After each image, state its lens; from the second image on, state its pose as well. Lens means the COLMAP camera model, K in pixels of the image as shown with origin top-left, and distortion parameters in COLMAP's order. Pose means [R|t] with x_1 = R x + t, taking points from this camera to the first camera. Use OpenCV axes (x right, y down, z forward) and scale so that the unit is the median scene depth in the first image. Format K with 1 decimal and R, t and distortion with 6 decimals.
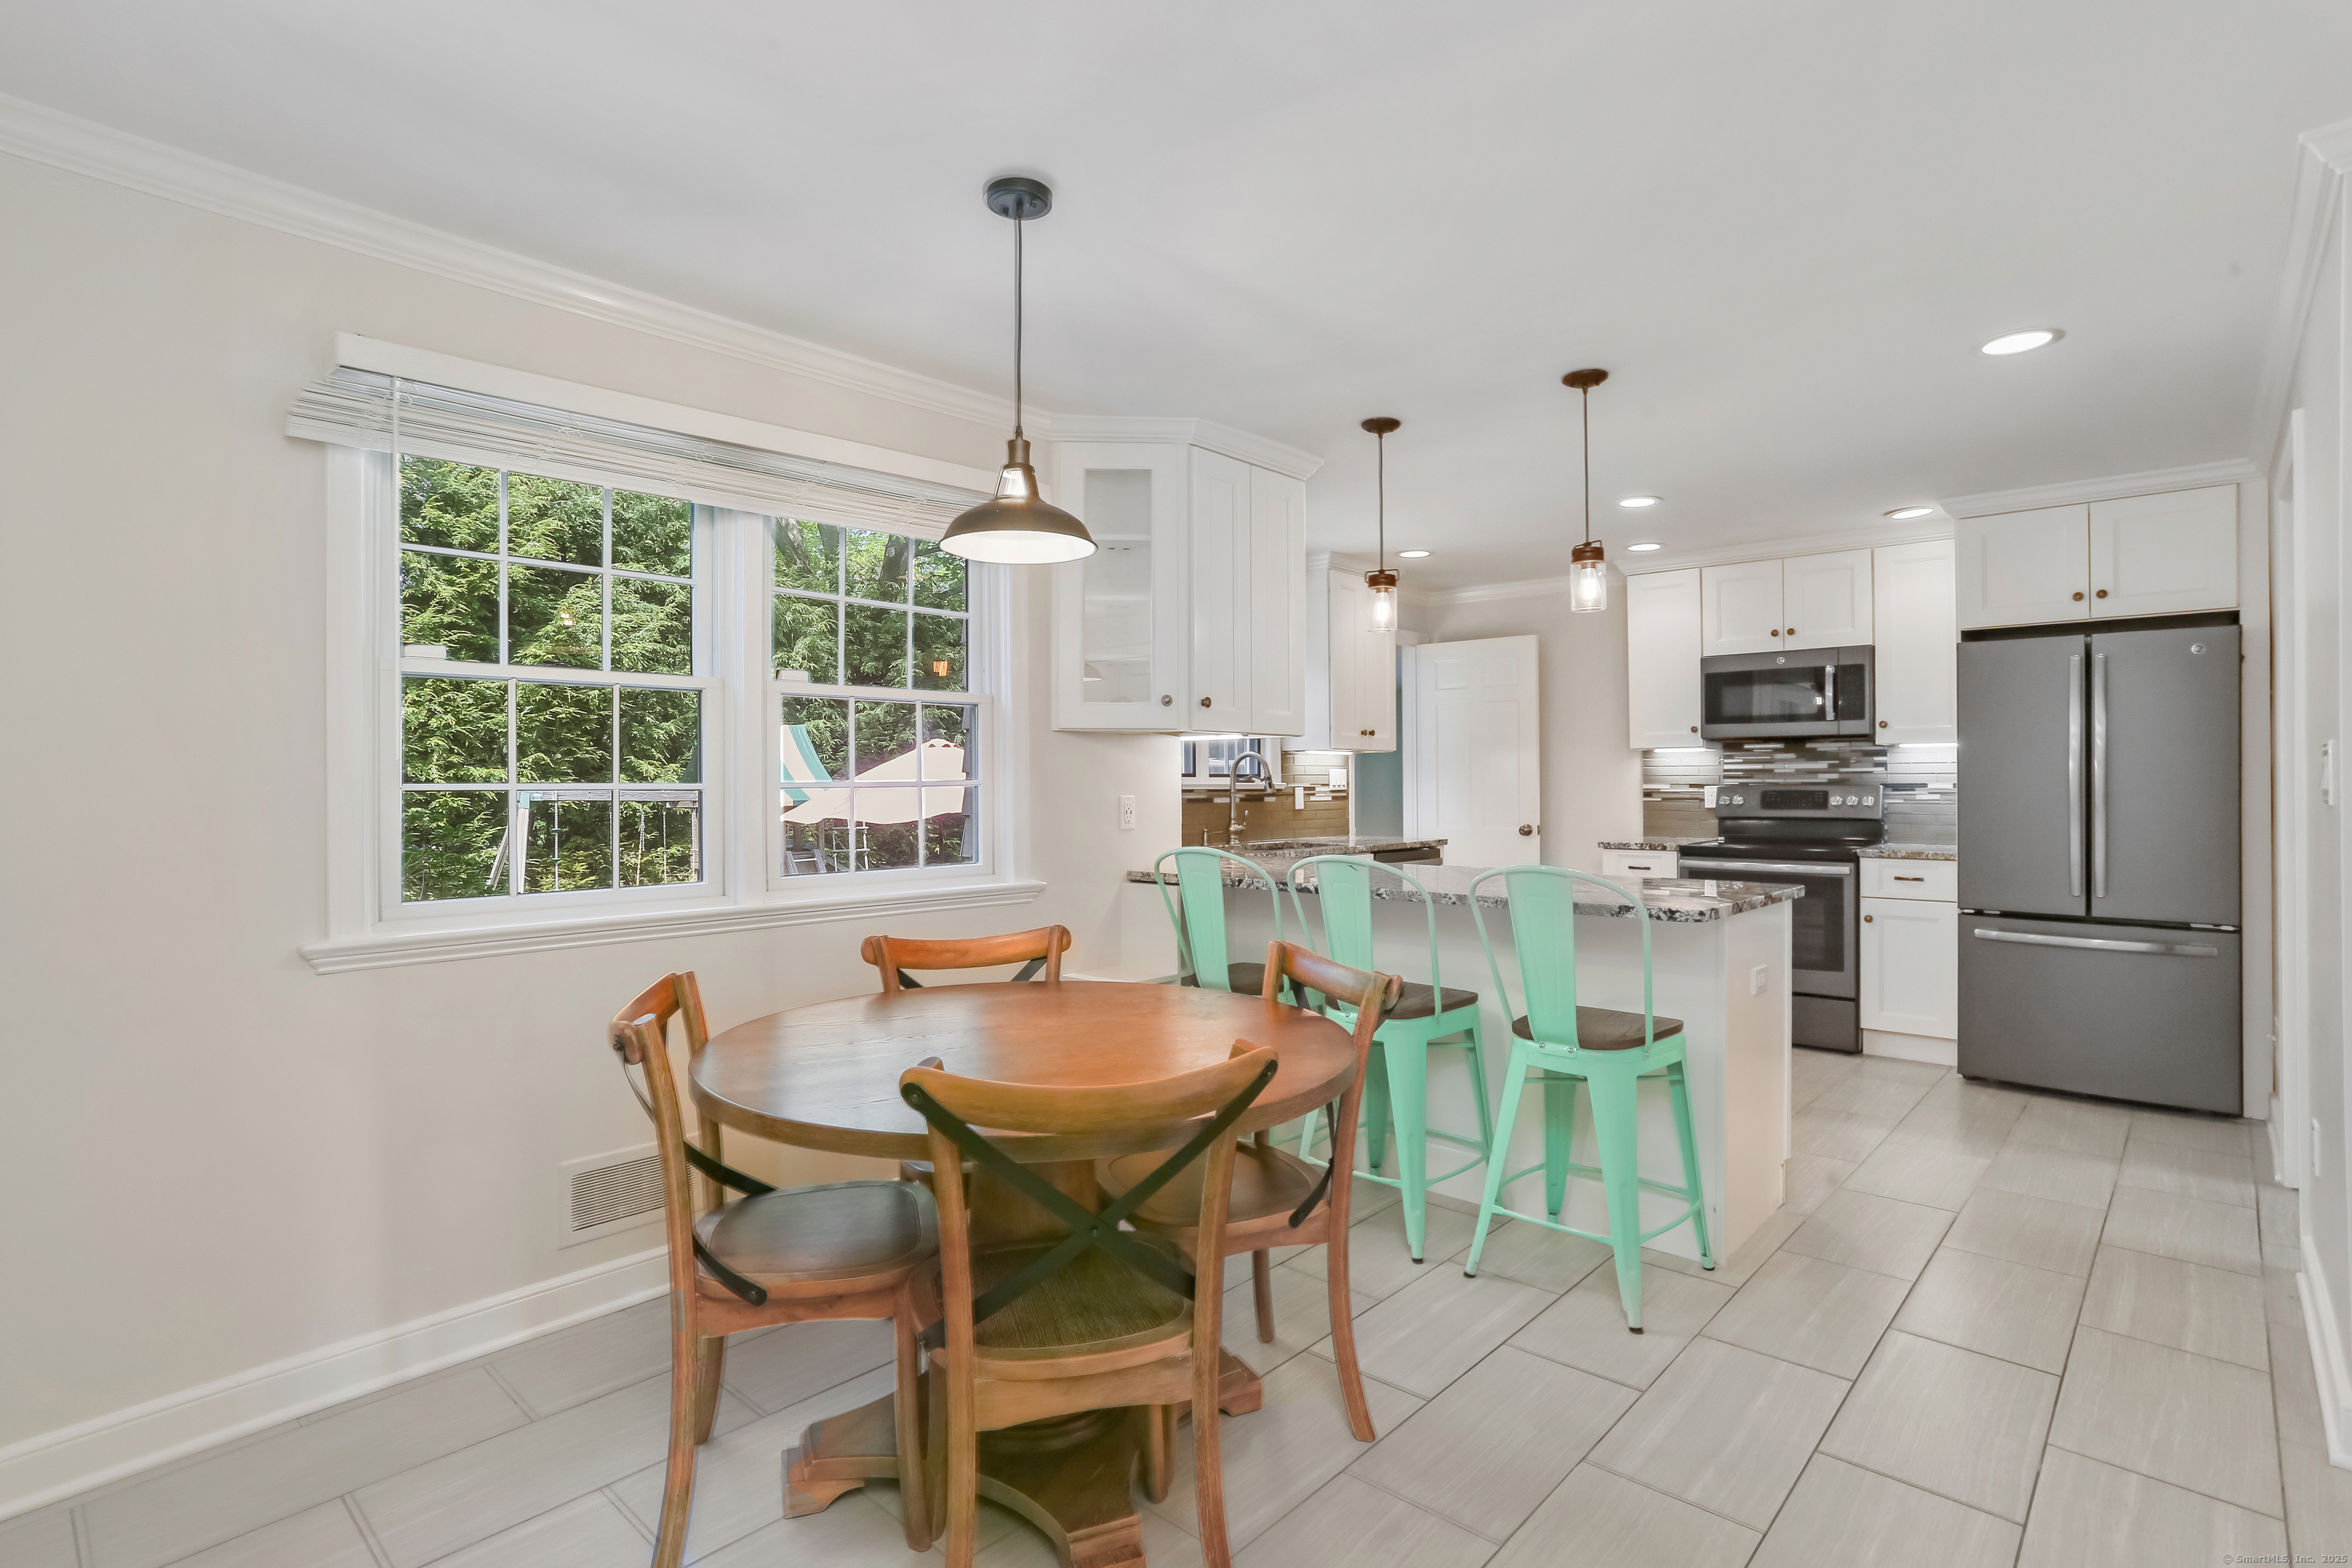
lens RADIAL K [[1151.2, 0, 1177.1], [0, 1151.2, 761.3], [0, 0, 1]] dist [-0.059062, 0.038075]
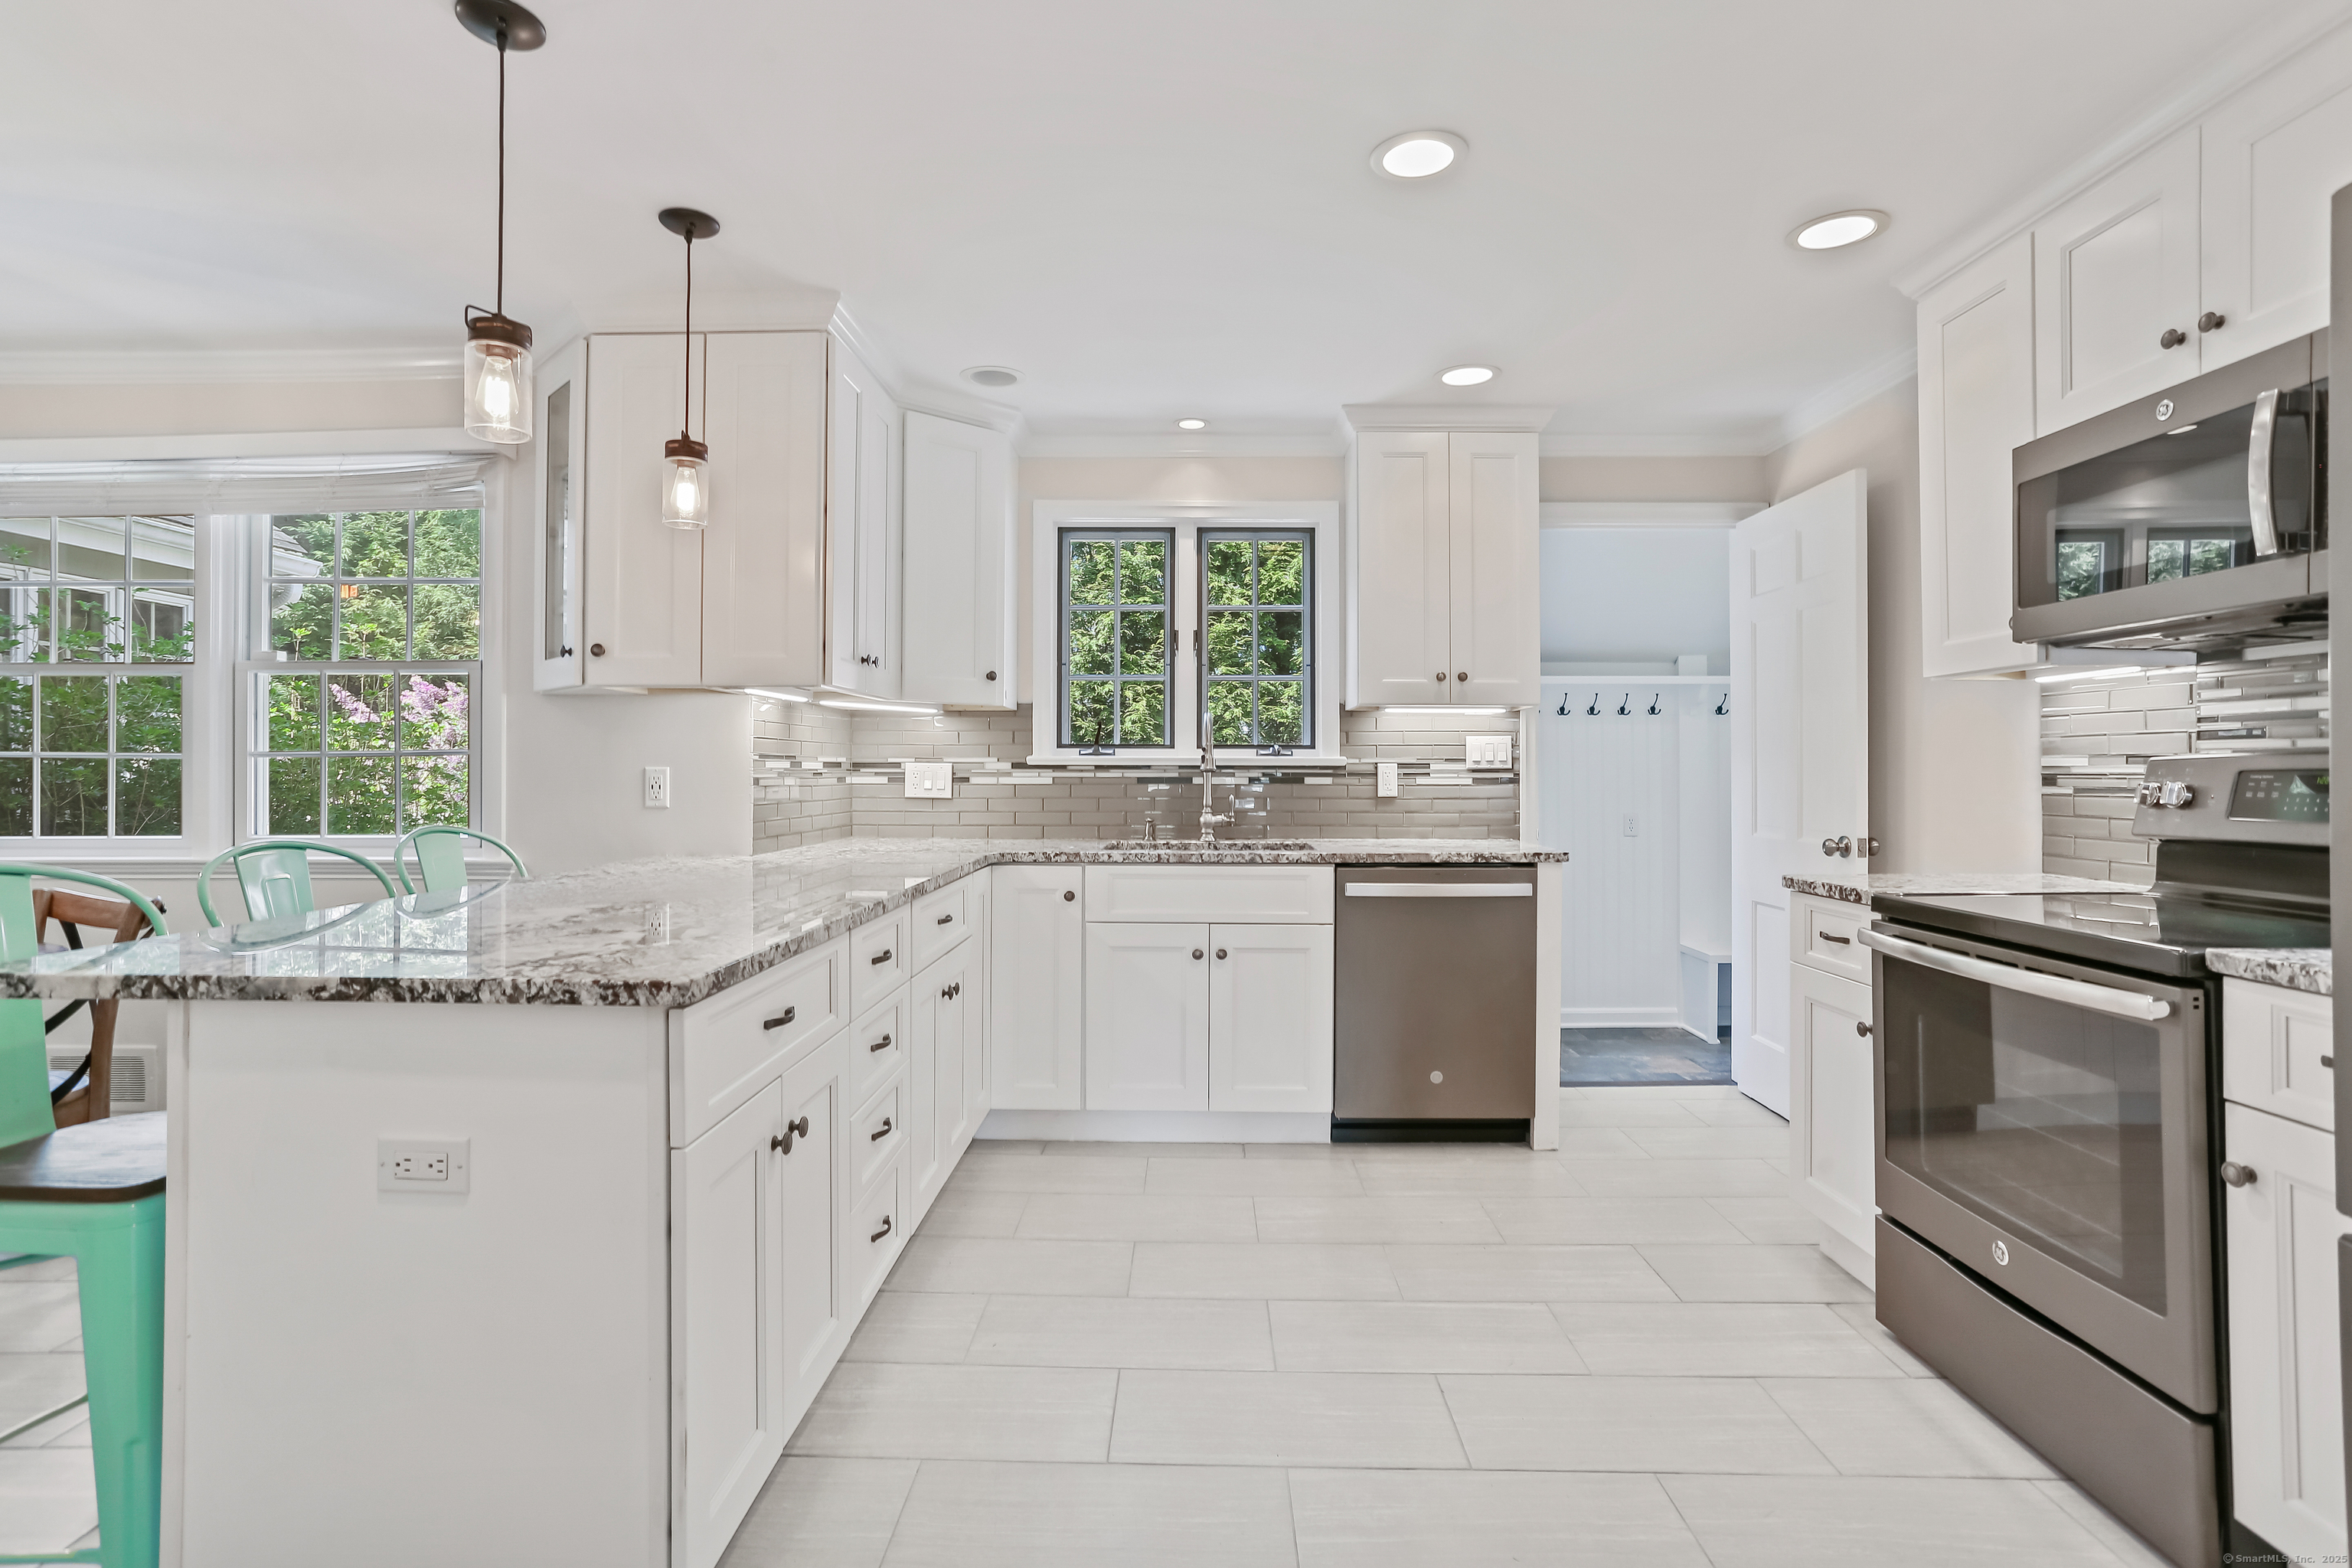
lens RADIAL K [[1151.2, 0, 1177.1], [0, 1151.2, 761.3], [0, 0, 1]] dist [-0.059062, 0.038075]
pose [[0.669815, -0.002476, -0.742524, 0.519891], [0.009908, 0.999935, 0.005604, 0.016368], [0.742462, -0.011111, 0.669796, 0.462233]]
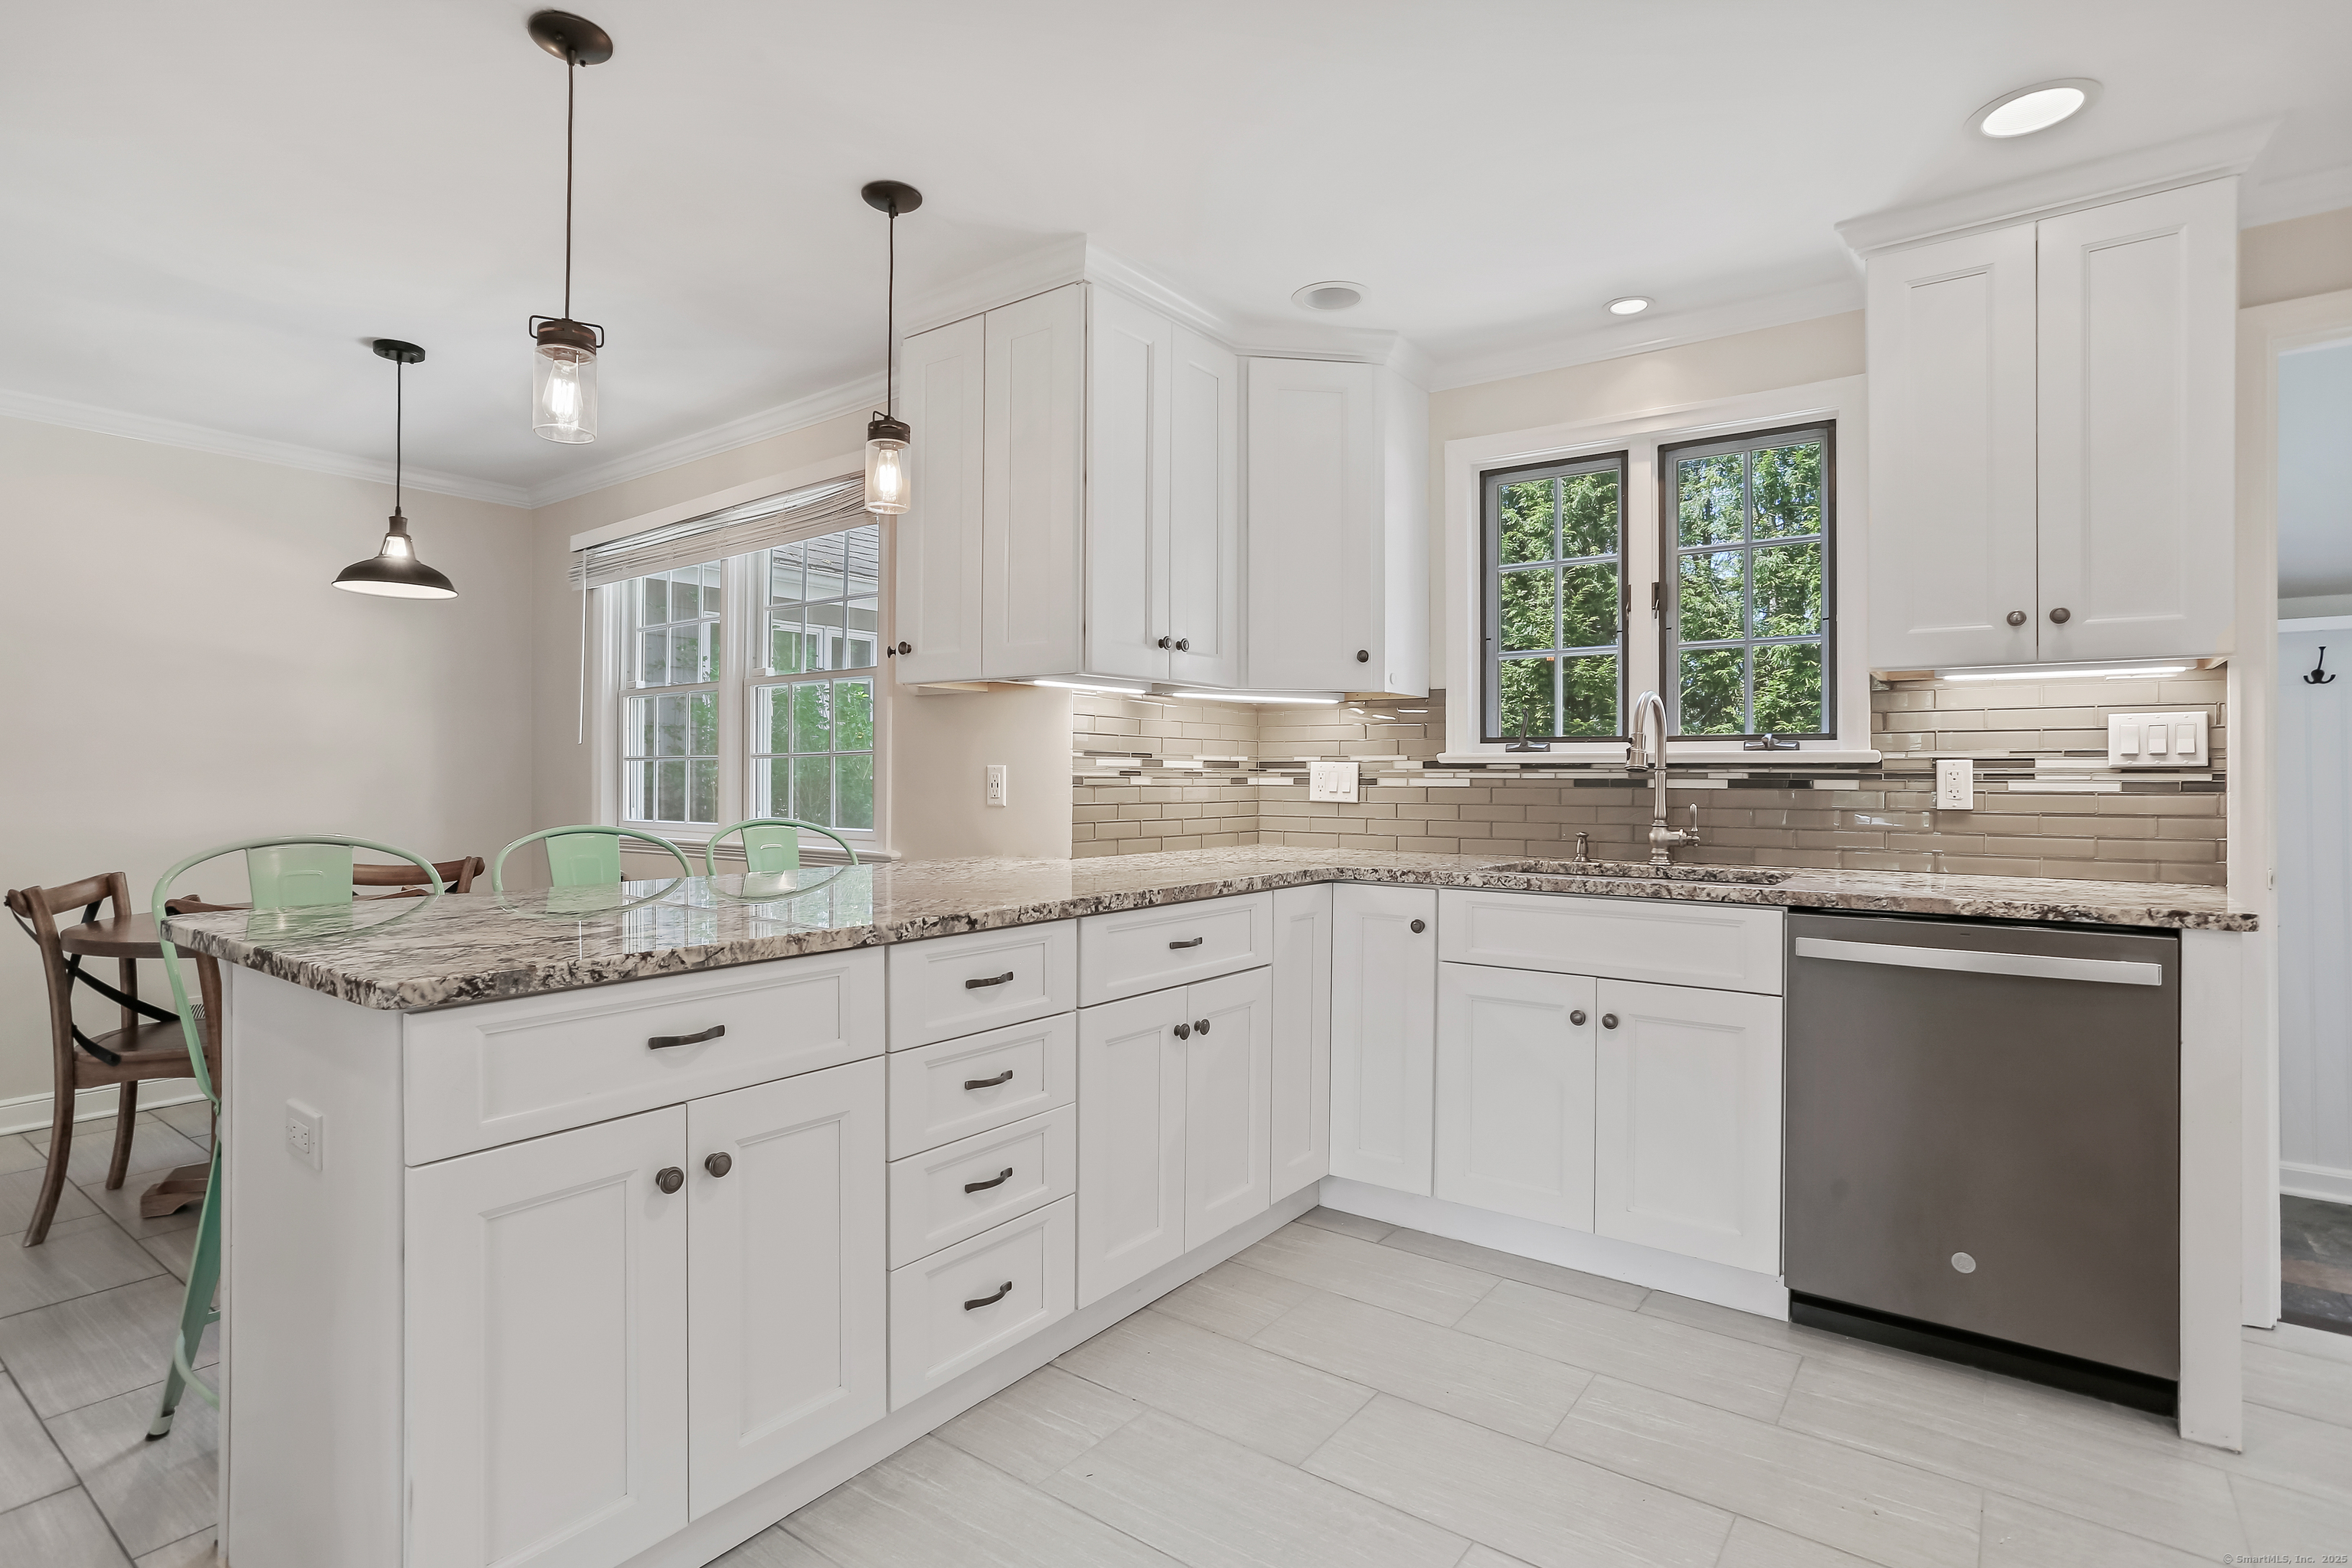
lens RADIAL K [[1176.6, 0, 1183.6], [0, 1176.6, 768.1], [0, 0, 1]] dist [-0.038348, 0.026216]
pose [[0.113392, -0.004722, -0.993539, 0.512216], [0.012794, 0.999913, -0.003292, 0.023685], [0.993468, -0.012338, 0.113443, 0.658656]]
